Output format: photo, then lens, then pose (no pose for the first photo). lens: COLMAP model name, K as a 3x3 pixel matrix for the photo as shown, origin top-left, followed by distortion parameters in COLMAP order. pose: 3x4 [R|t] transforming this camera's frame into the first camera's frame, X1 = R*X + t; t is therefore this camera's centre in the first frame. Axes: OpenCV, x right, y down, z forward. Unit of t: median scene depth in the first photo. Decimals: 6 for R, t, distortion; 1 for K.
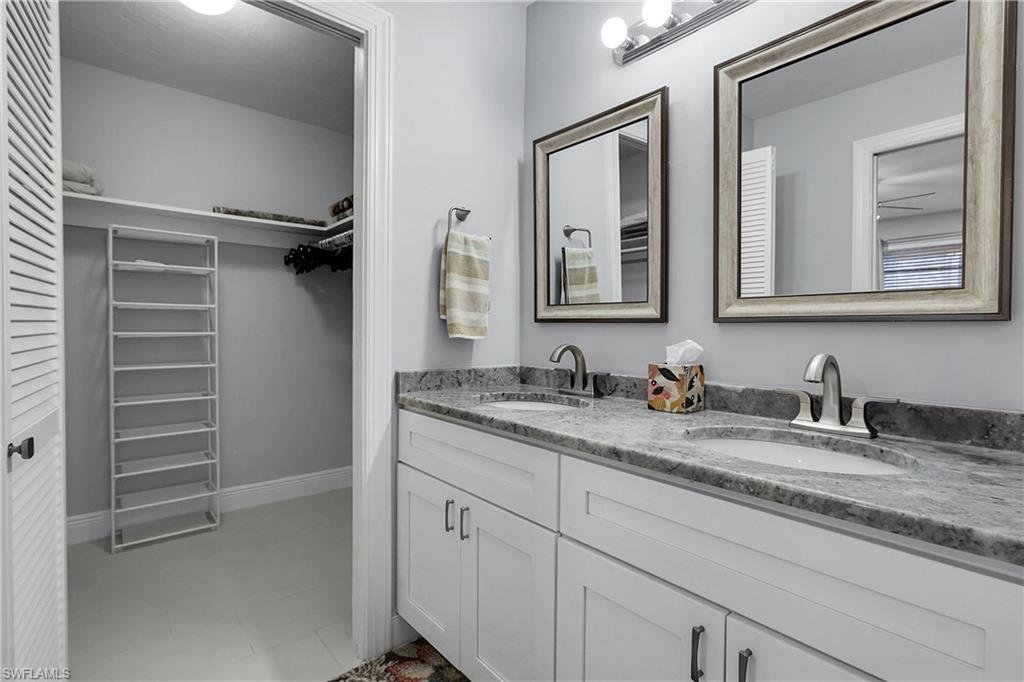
lens RADIAL K [[482.5, 0, 513.9], [0, 482.5, 338.4], [0, 0, 1]] dist [-0.003669, 0.001059]
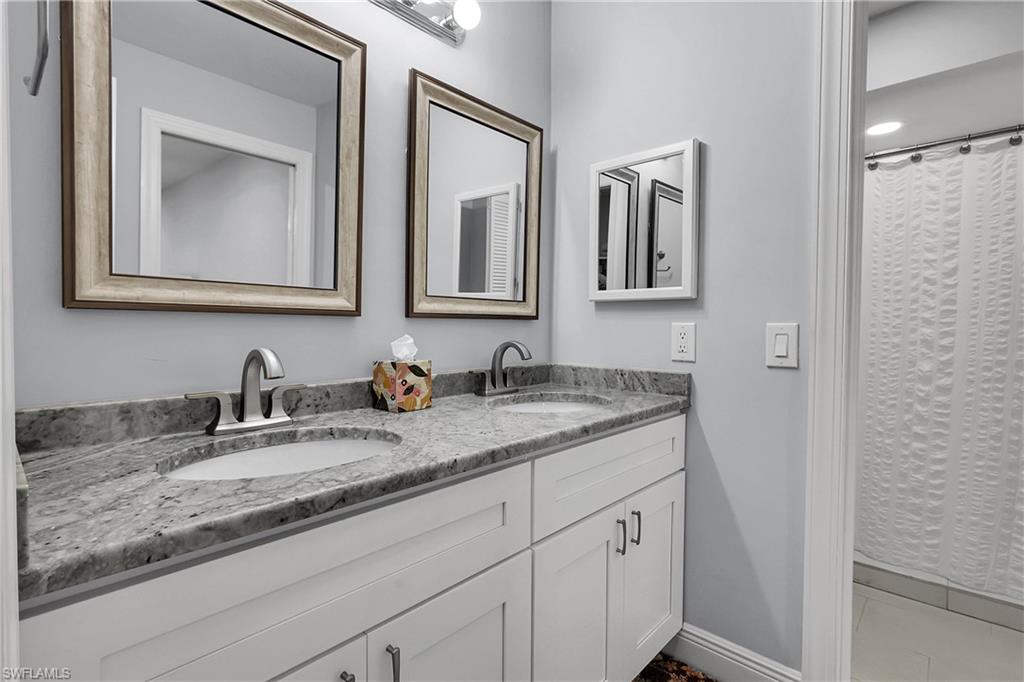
lens RADIAL K [[482.5, 0, 518.2], [0, 482.5, 338.8], [0, 0, 1]] dist [-0.003669, 0.001059]
pose [[-0.131719, -0.039389, 0.990504, -0.569841], [0.008803, 0.999124, 0.040903, -0.023905], [-0.991248, 0.014107, -0.131257, 0.799297]]
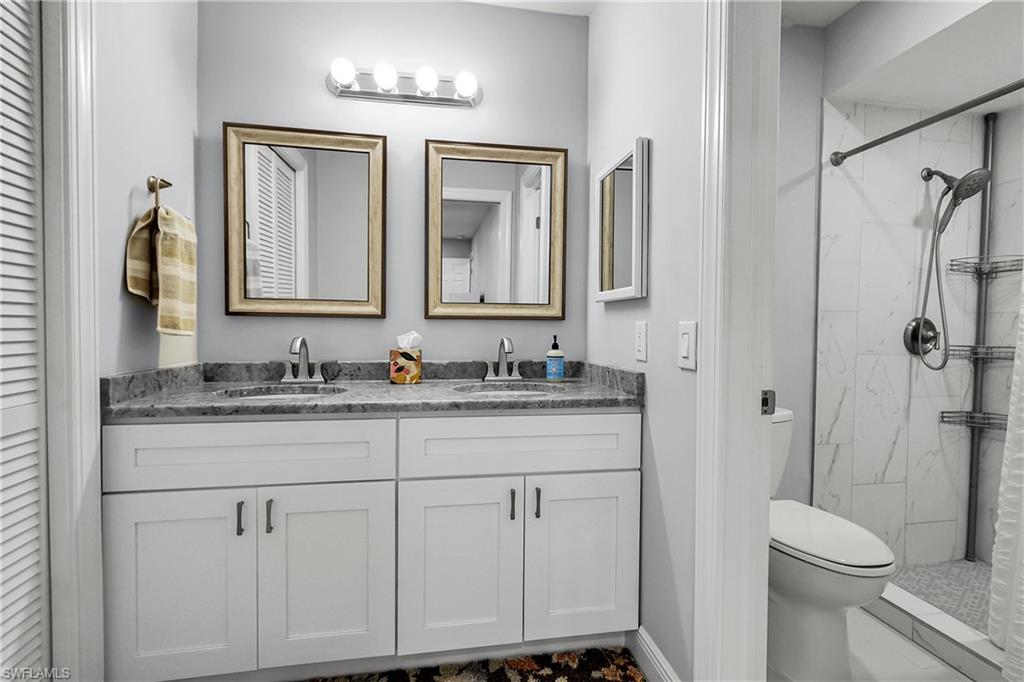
lens RADIAL K [[482.5, 0, 513.8], [0, 482.5, 338.5], [0, 0, 1]] dist [-0.003669, 0.001059]
pose [[0.502502, -0.027111, 0.864151, -0.610523], [0.010999, 0.999628, 0.024966, -0.006460], [-0.864506, -0.003041, 0.502613, 0.047193]]
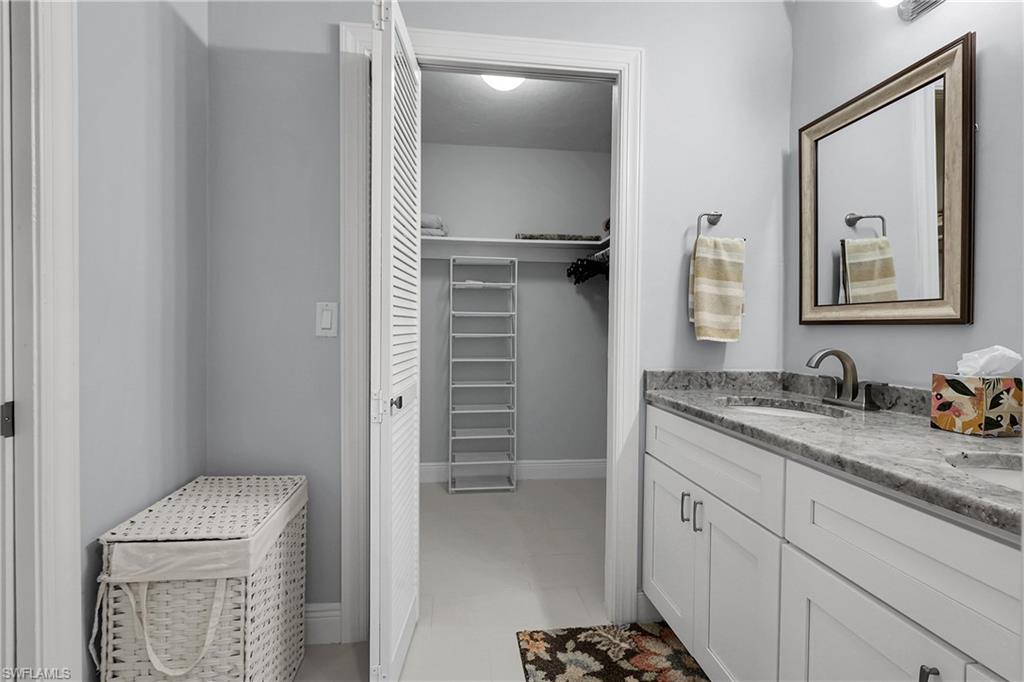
lens RADIAL K [[482.5, 0, 513.2], [0, 482.5, 338.5], [0, 0, 1]] dist [-0.003669, 0.001059]
pose [[0.833925, 0.010123, -0.551786, 0.119077], [-0.014064, 0.999897, -0.002911, 0.004044], [0.551699, 0.010188, 0.833981, -0.087873]]
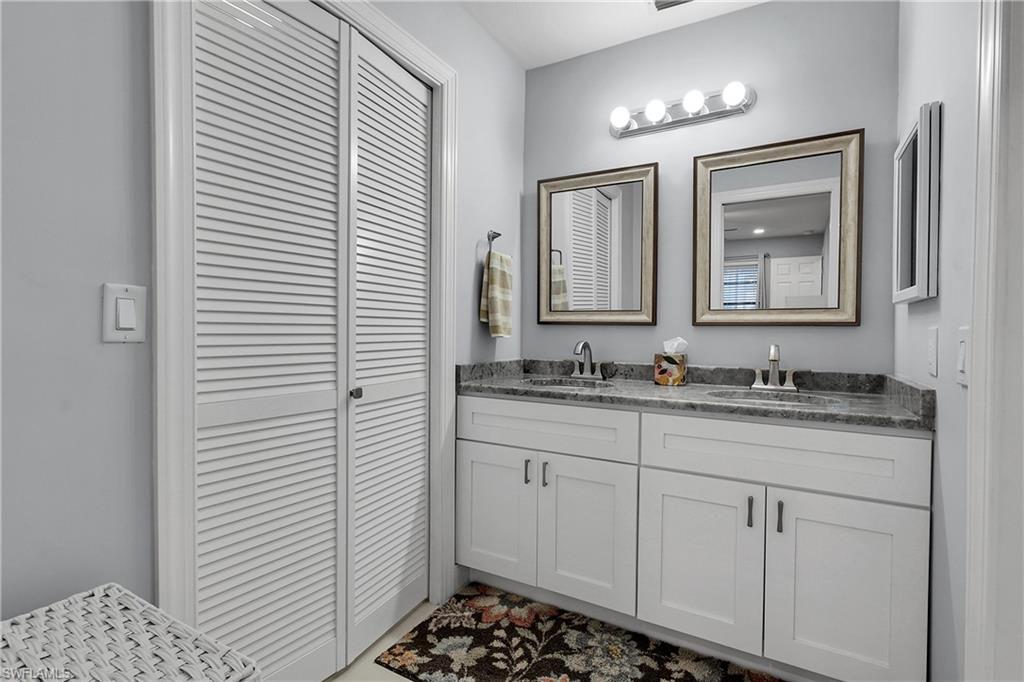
lens RADIAL K [[482.5, 0, 512.1], [0, 482.5, 338.4], [0, 0, 1]] dist [-0.003669, 0.001059]
pose [[0.940768, -0.006243, 0.338993, -0.556887], [0.005475, 0.999980, 0.003223, -0.000955], [-0.339006, -0.001177, 0.940783, -0.203623]]
